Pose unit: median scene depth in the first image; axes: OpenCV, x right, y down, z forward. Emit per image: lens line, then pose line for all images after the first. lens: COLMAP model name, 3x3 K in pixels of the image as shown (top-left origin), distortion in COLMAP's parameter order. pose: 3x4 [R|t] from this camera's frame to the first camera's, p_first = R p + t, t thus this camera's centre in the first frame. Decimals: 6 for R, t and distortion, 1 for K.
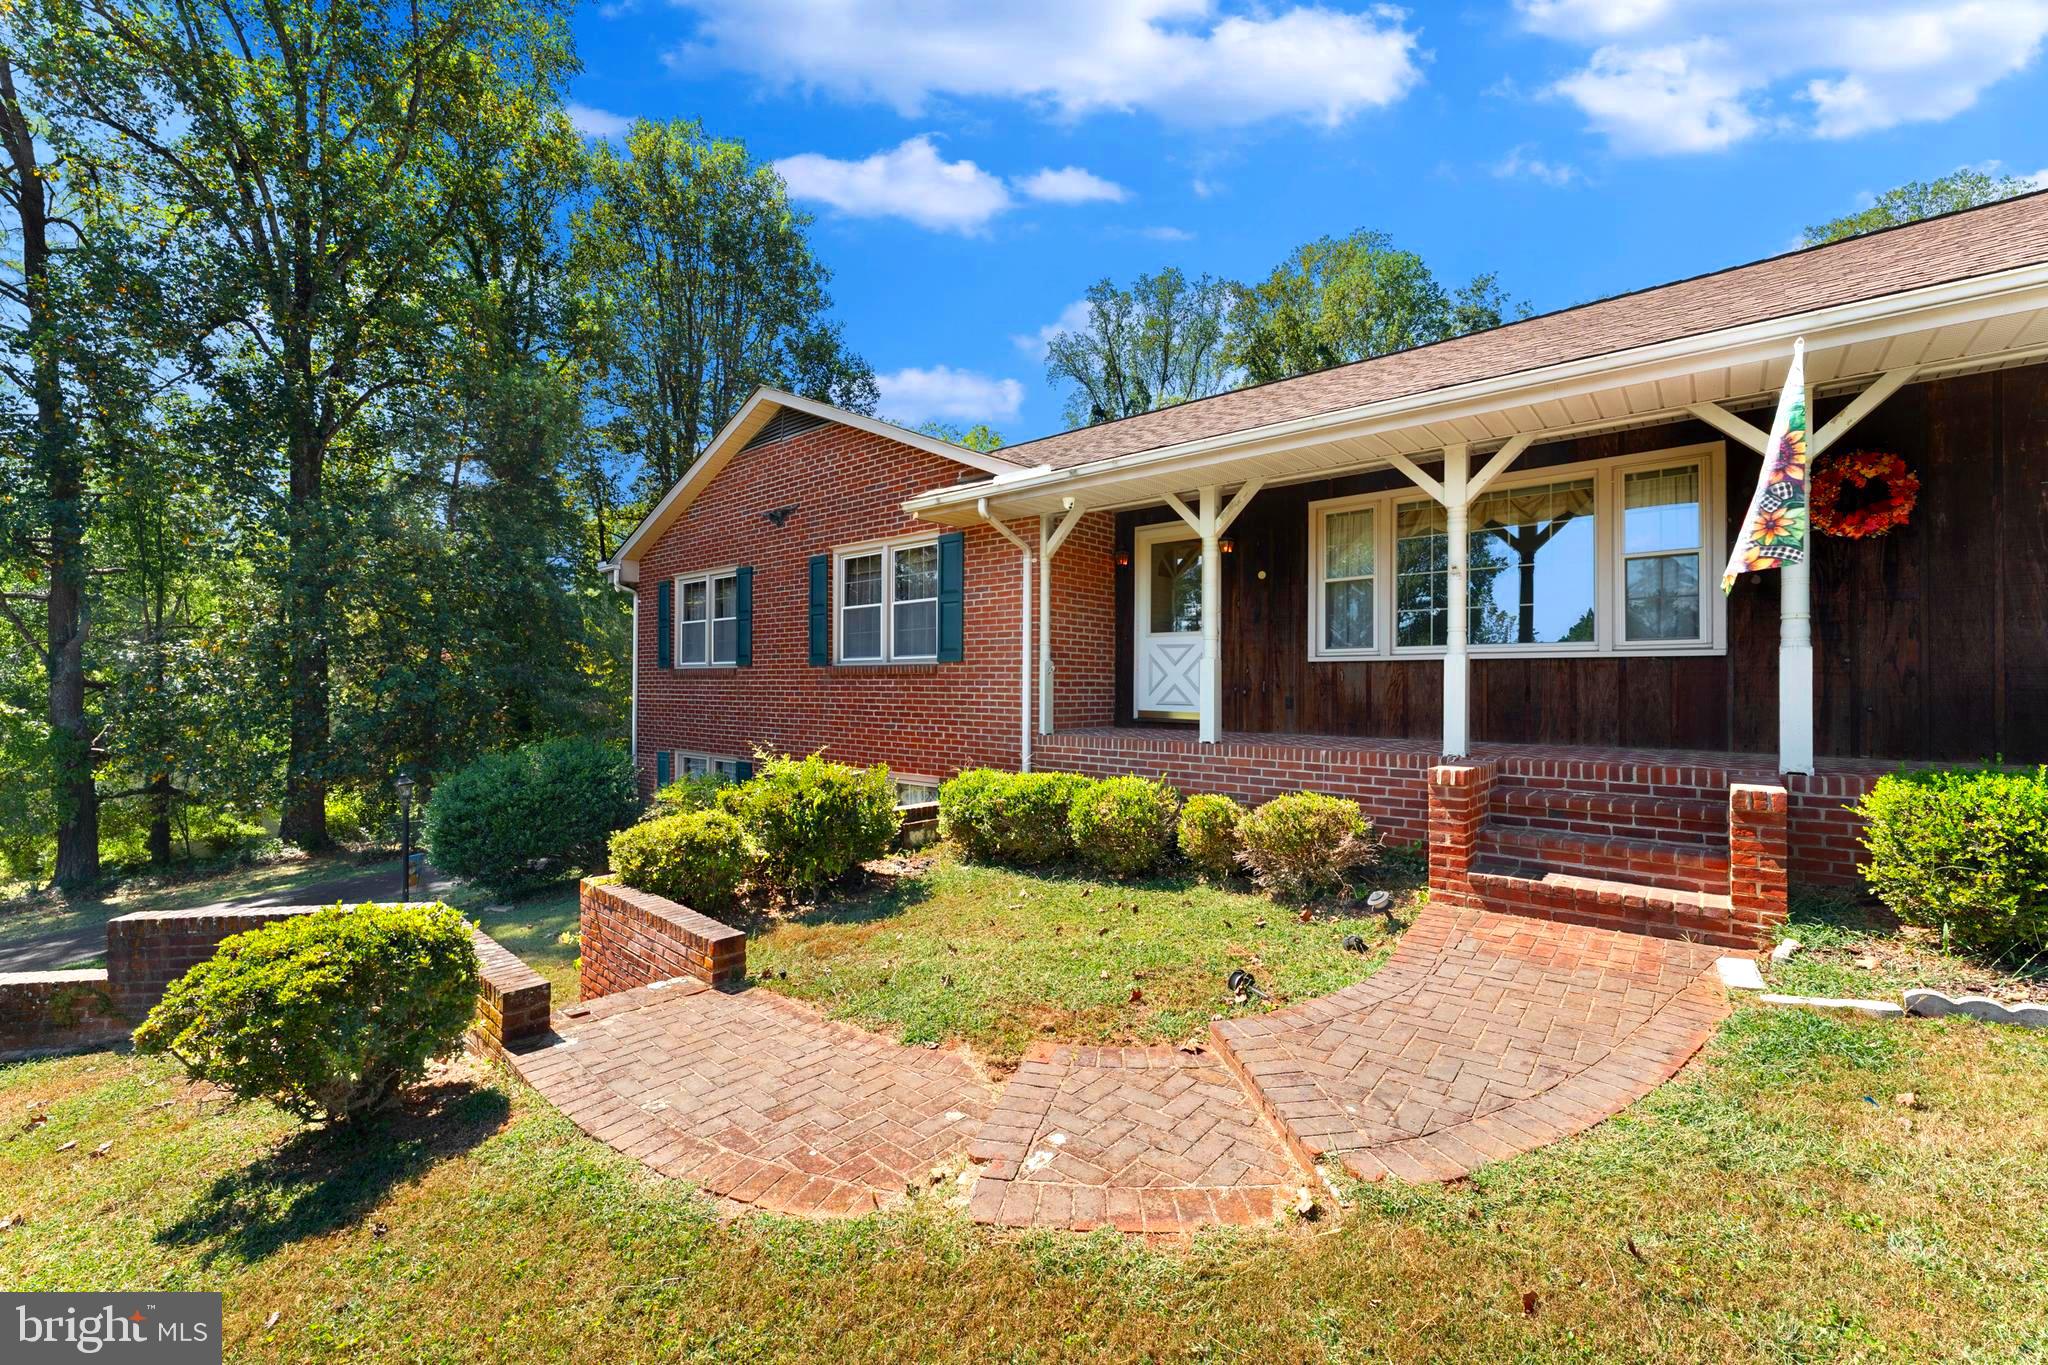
lens RADIAL K [[826.2, 0, 1024.0], [0, 826.2, 682.5], [0, 0, 1]] dist [-0.000510, -0.000028]
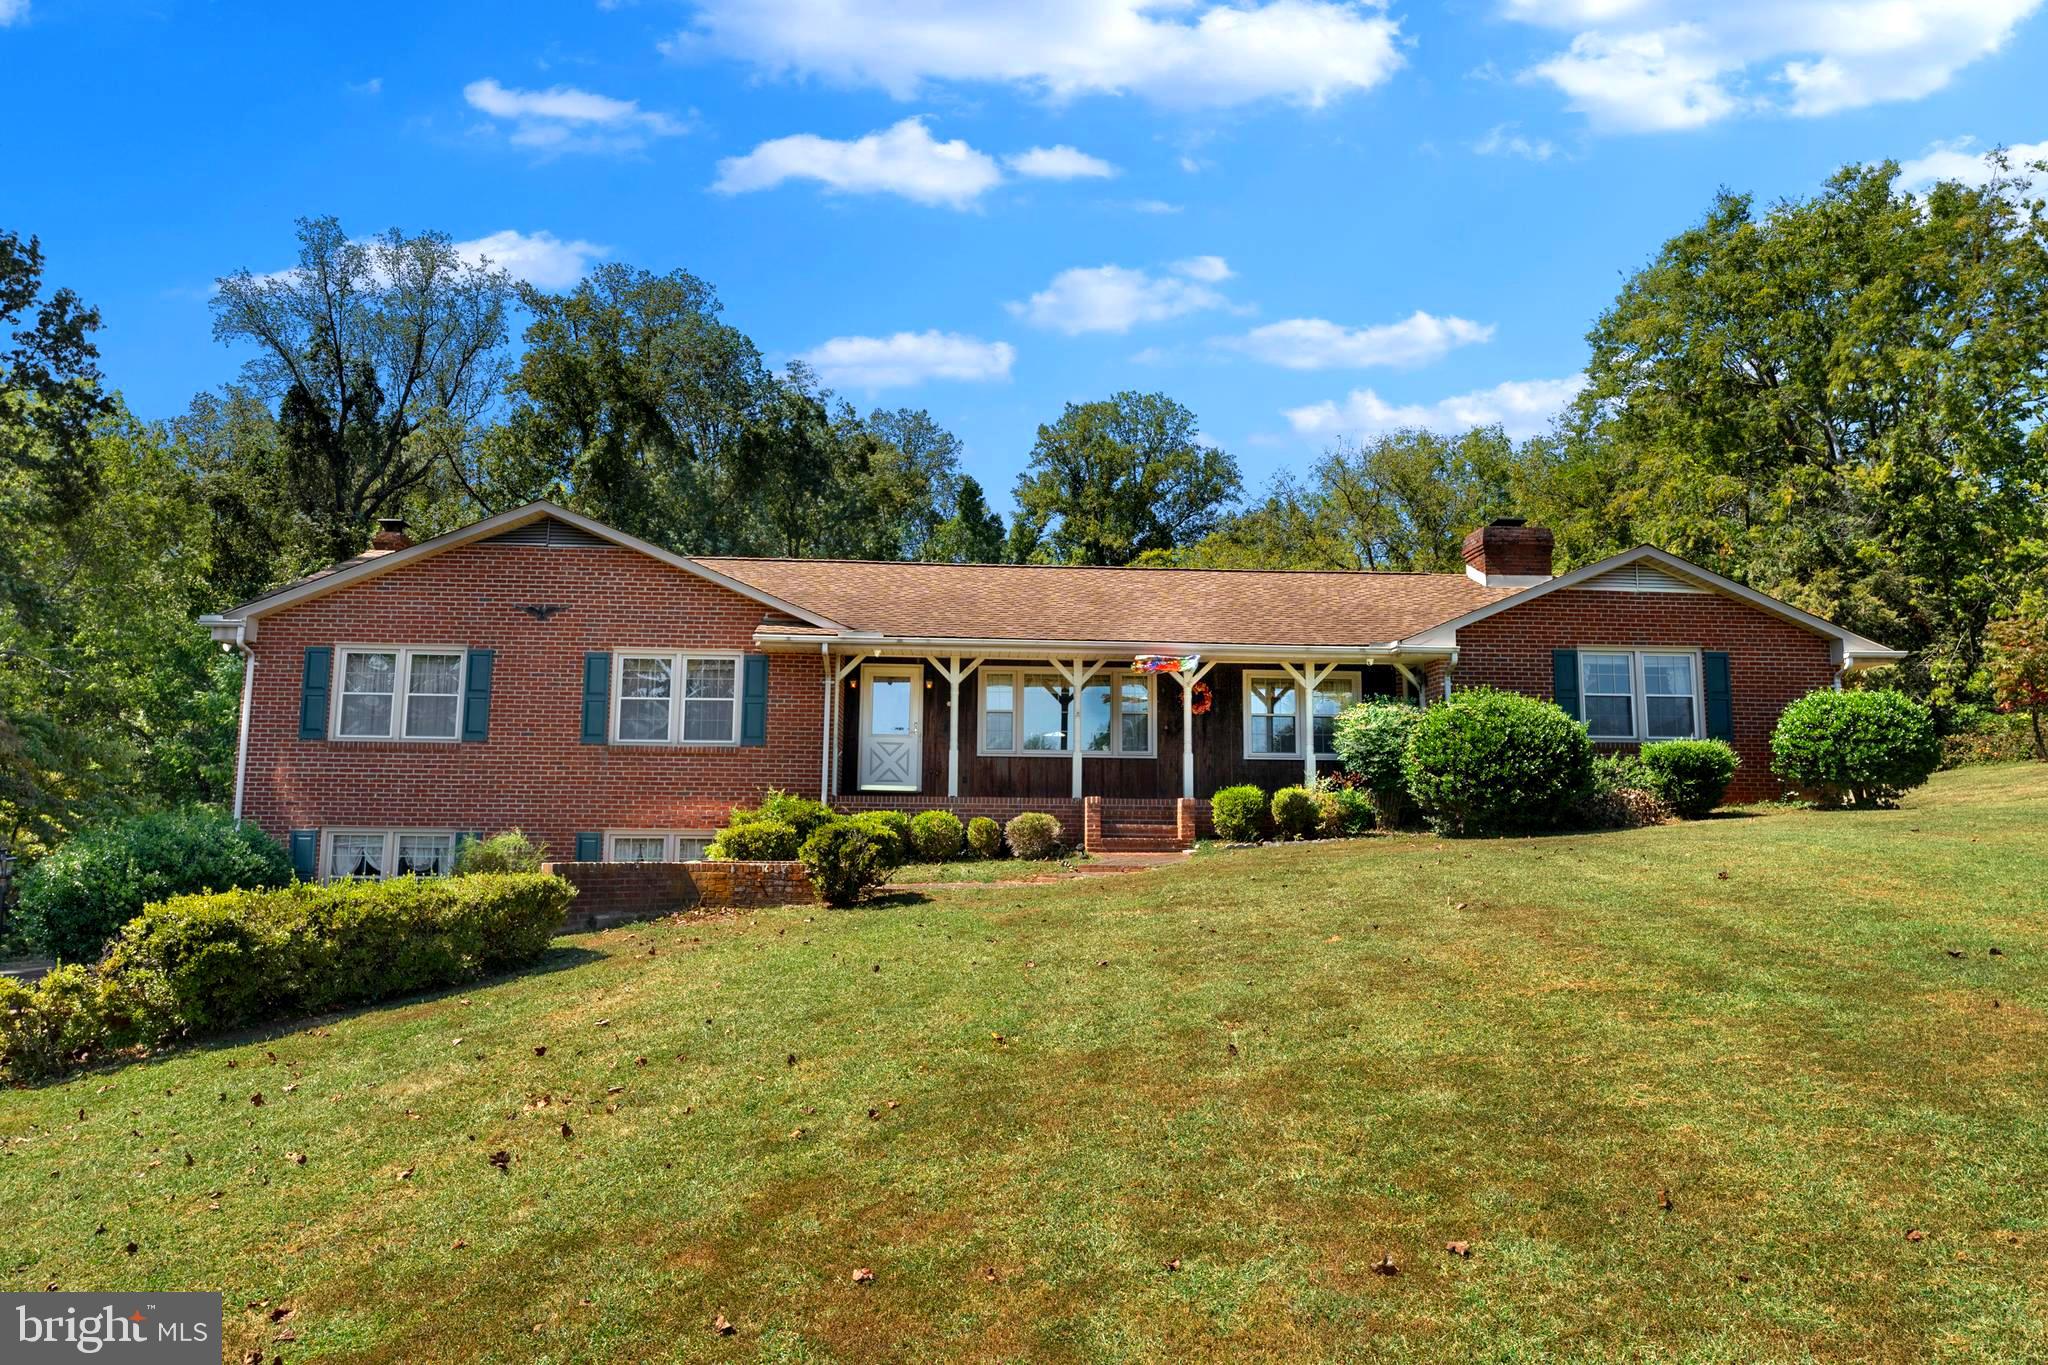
lens RADIAL K [[1273.4, 0, 1029.6], [0, 1273.4, 682.9], [0, 0, 1]] dist [-0.043495, -0.000259]
pose [[0.709347, 0.087782, 0.699372, -1.150748], [-0.008309, 0.993187, -0.116233, 0.104501], [-0.704810, 0.076639, 0.705244, -0.775204]]
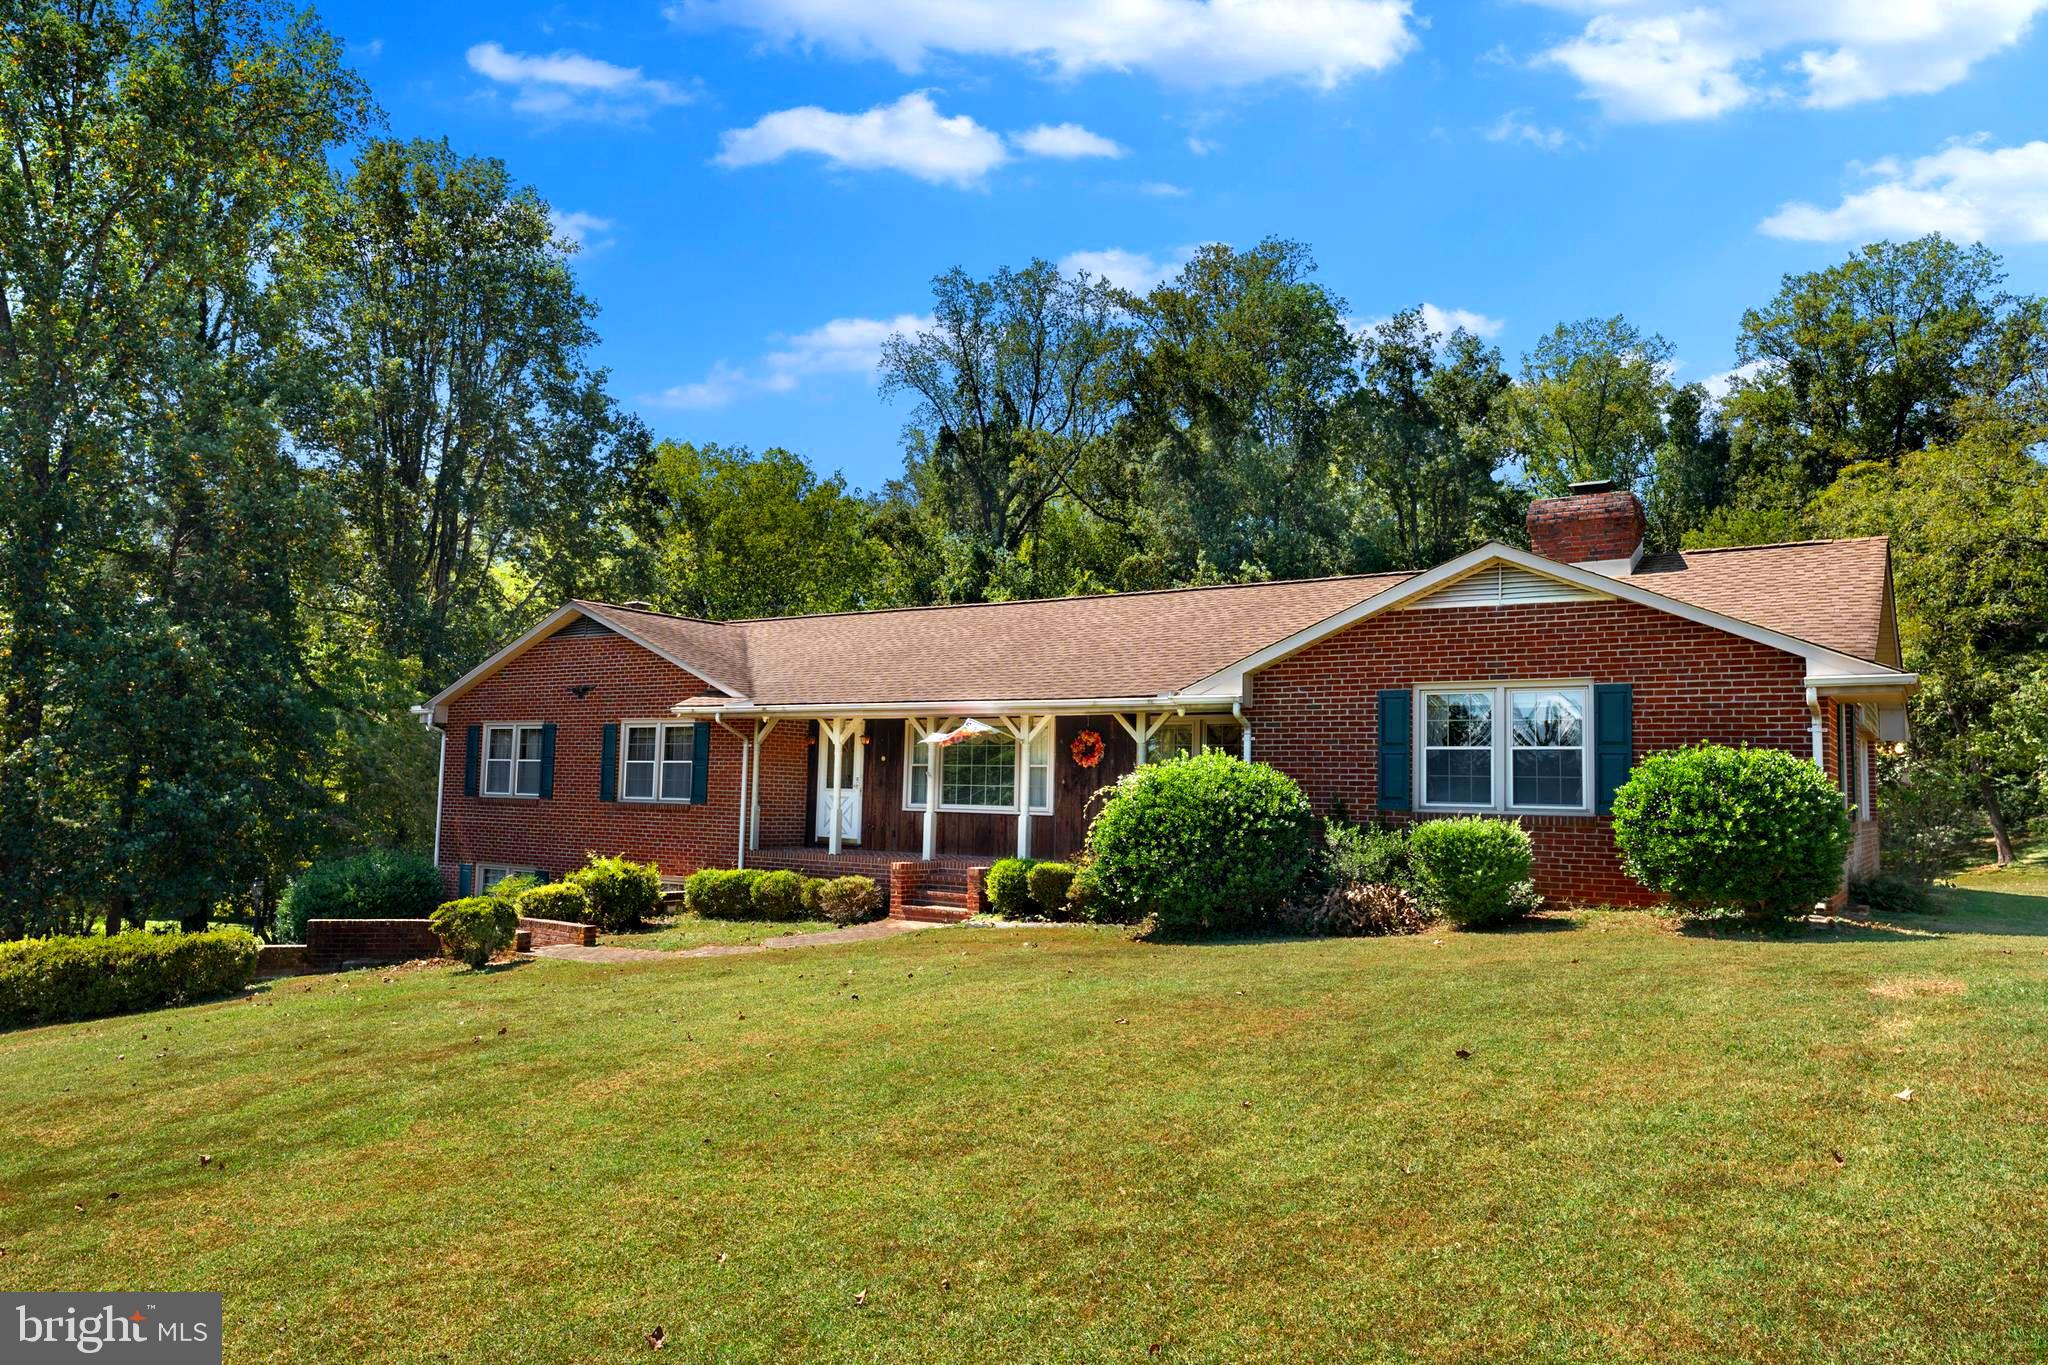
lens RADIAL K [[1387.0, 0, 1024.0], [0, 1387.0, 682.5], [0, 0, 1]] dist [0.032780, -0.000124]
pose [[0.994258, 0.028514, 0.103144, 0.226528], [-0.020770, 0.996938, -0.075388, -0.061821], [-0.104978, 0.072813, 0.991805, -1.560897]]
